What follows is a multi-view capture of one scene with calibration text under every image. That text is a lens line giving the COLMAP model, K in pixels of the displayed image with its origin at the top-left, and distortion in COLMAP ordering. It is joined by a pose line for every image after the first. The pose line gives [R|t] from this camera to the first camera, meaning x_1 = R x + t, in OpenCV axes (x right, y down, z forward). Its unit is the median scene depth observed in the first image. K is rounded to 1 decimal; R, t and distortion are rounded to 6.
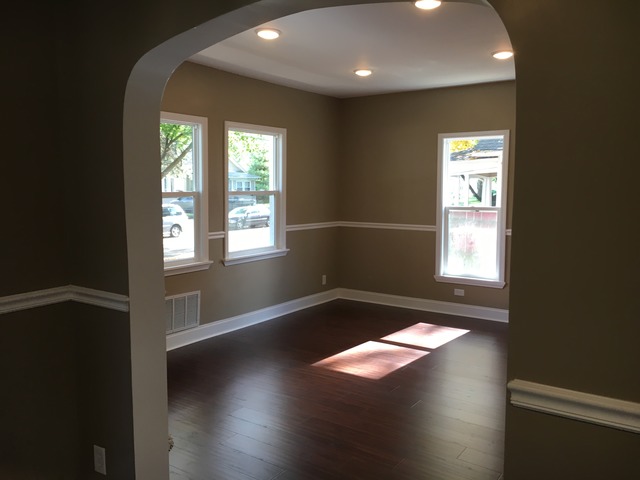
lens RADIAL K [[549.9, 0, 324.9], [0, 549.9, 237.2], [0, 0, 1]] dist [0.081388, -0.102436]
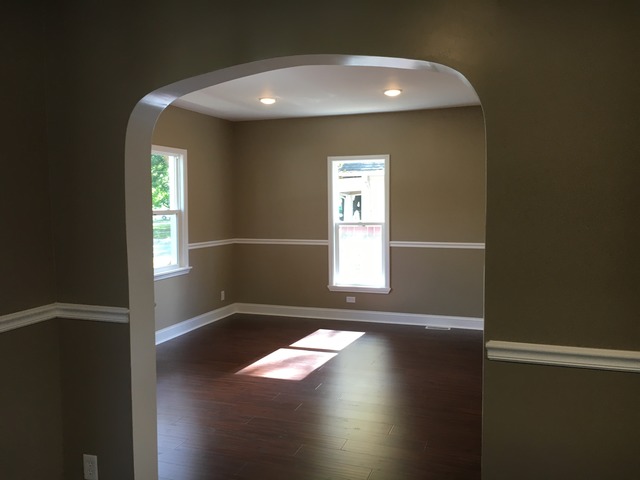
lens RADIAL K [[549.9, 0, 324.9], [0, 549.9, 237.2], [0, 0, 1]] dist [0.081388, -0.102436]
pose [[0.965650, -0.025739, 0.258569, -0.095331], [0.033934, 0.999052, -0.027281, 0.003344], [-0.257622, 0.035118, 0.965607, -0.059537]]
